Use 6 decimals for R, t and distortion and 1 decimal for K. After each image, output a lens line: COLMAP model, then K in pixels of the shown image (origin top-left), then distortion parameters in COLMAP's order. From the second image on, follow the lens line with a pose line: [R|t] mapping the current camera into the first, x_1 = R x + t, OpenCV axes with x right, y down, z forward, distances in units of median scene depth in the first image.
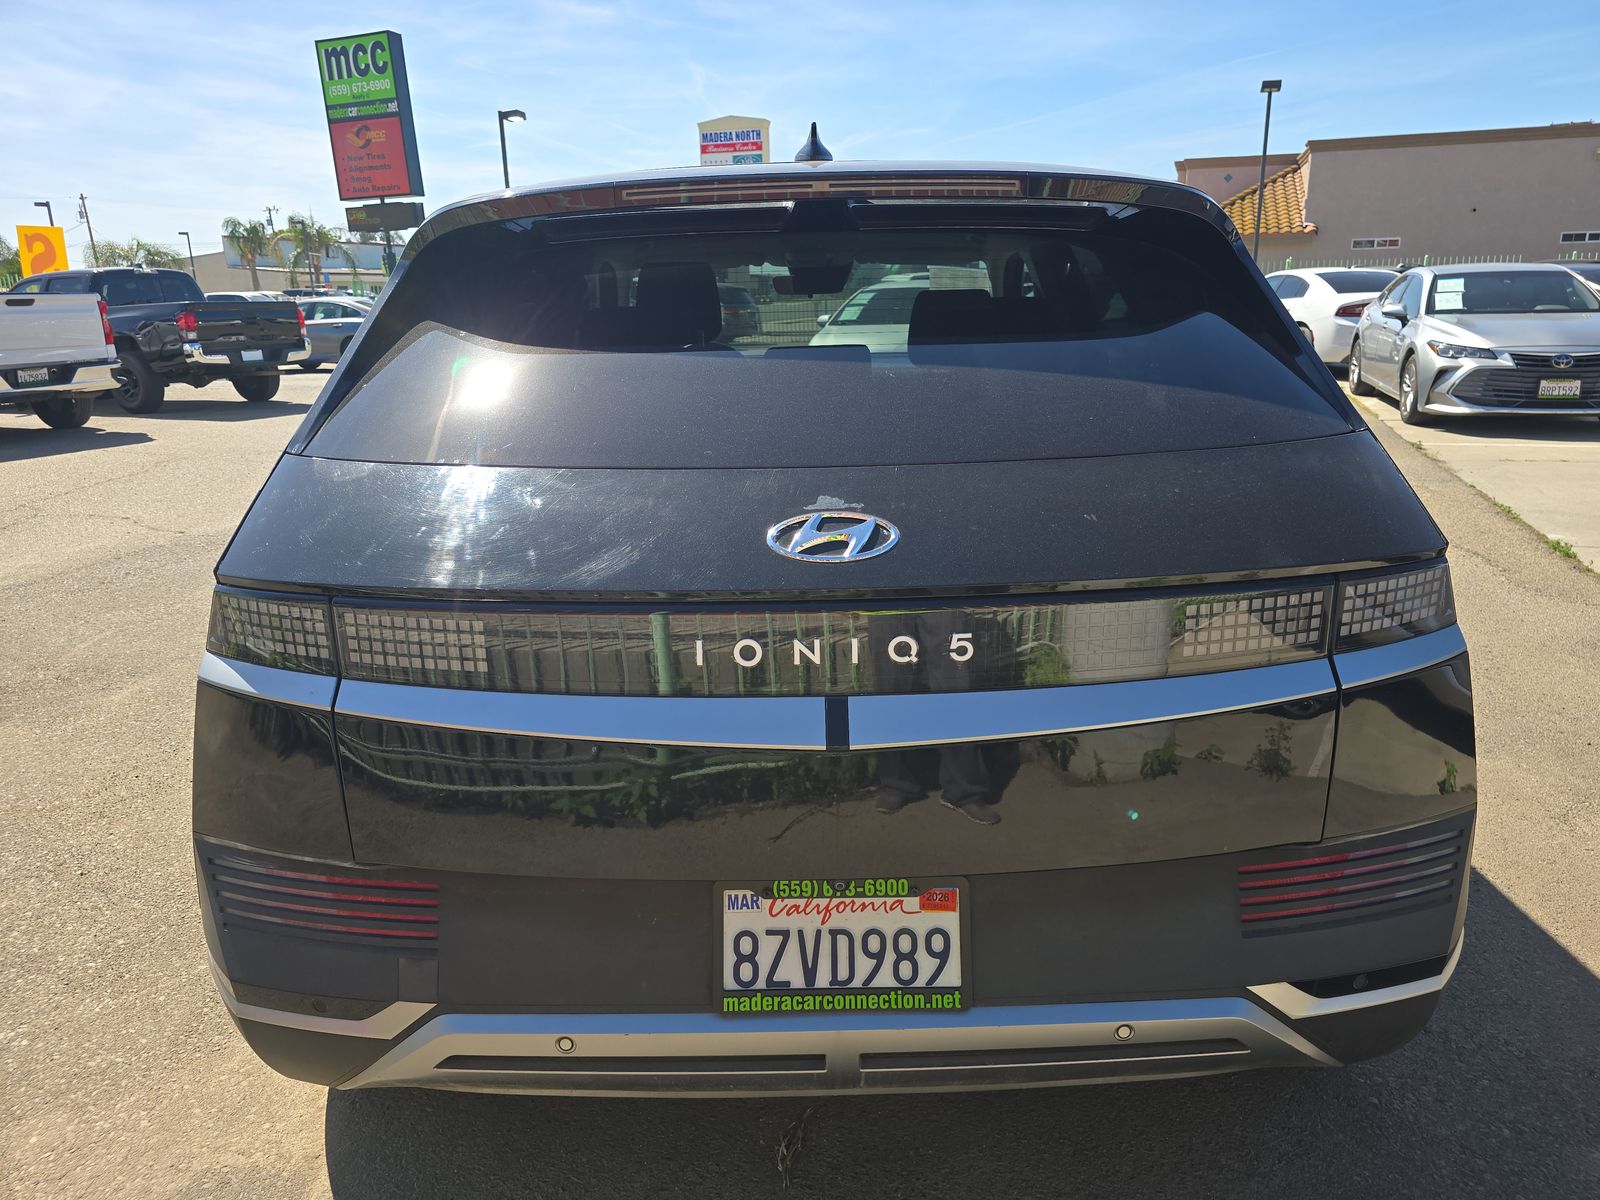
lens RADIAL K [[1073.9, 0, 813.6], [0, 1073.9, 603.1], [0, 0, 1]] dist [0.013978, 0.000280]
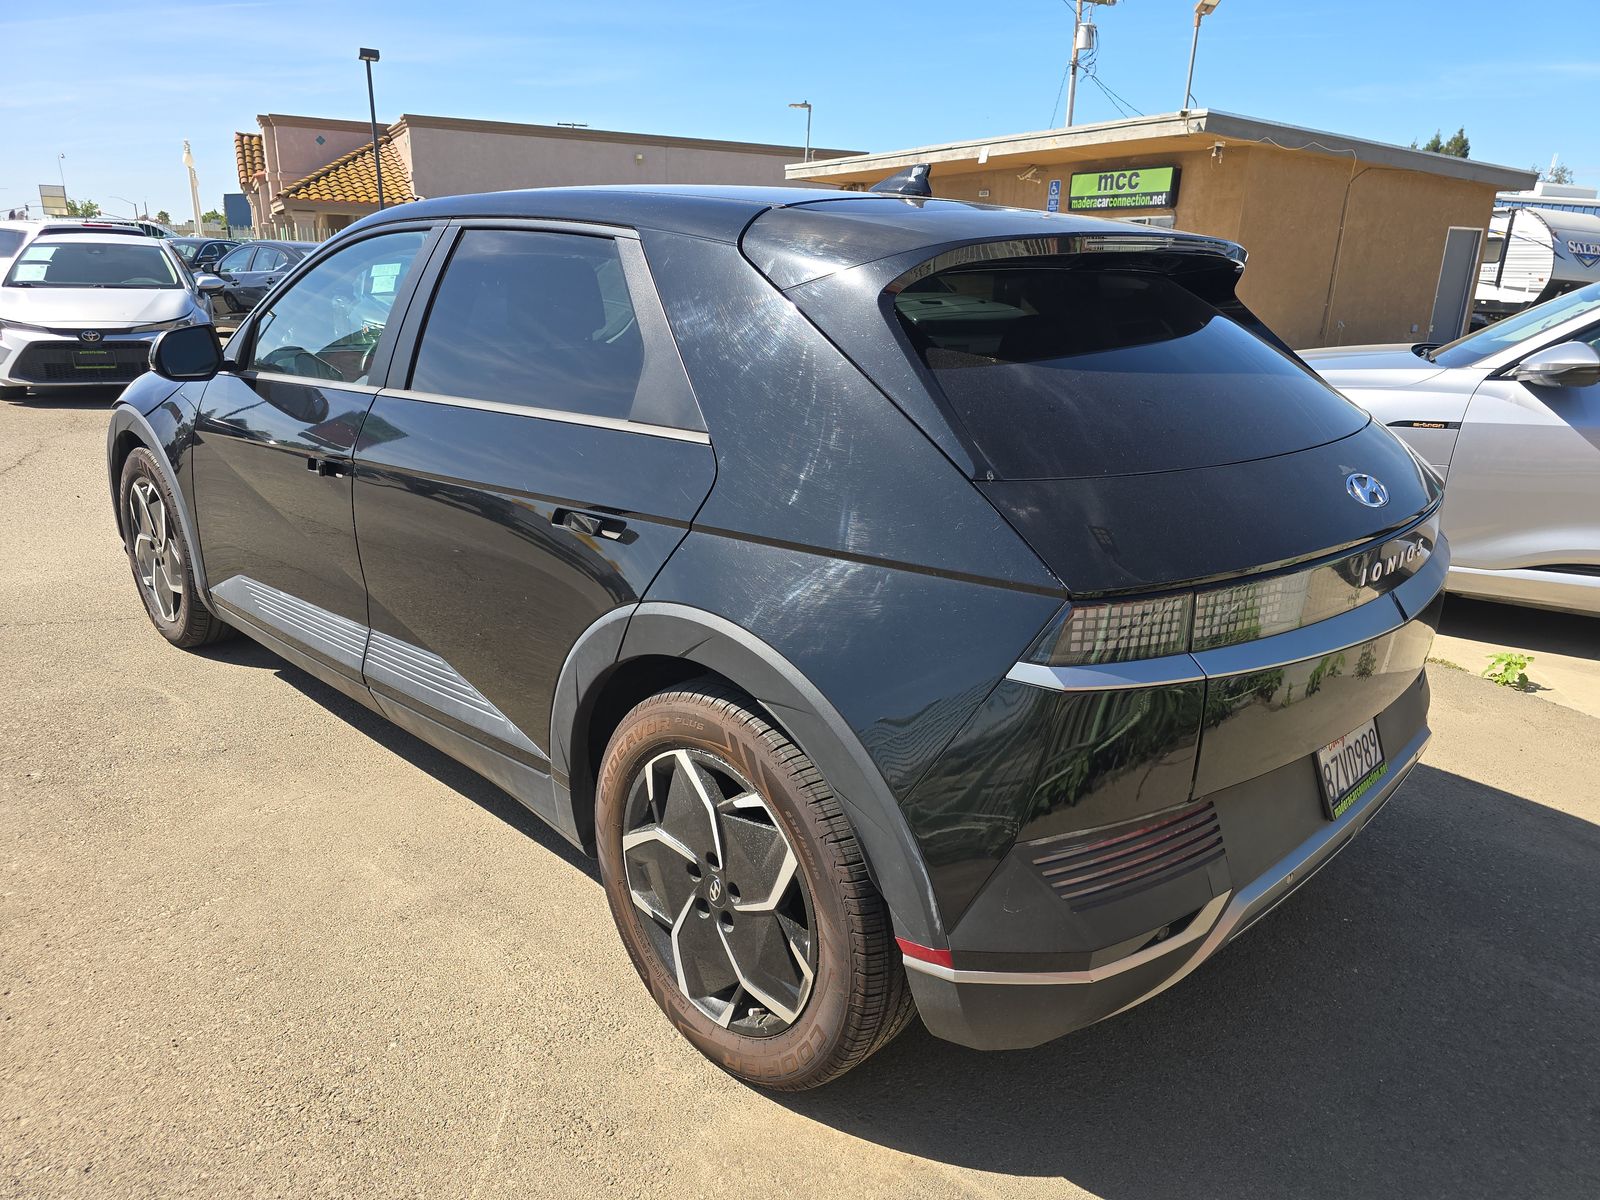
lens RADIAL K [[1073.9, 0, 801.6], [0, 1073.9, 597.3], [0, 0, 1]] dist [0.013978, 0.000280]
pose [[0.703163, -0.174024, 0.689404, -0.365235], [0.157177, 0.983643, 0.087983, -0.035778], [-0.693438, 0.046492, 0.719014, 0.108267]]
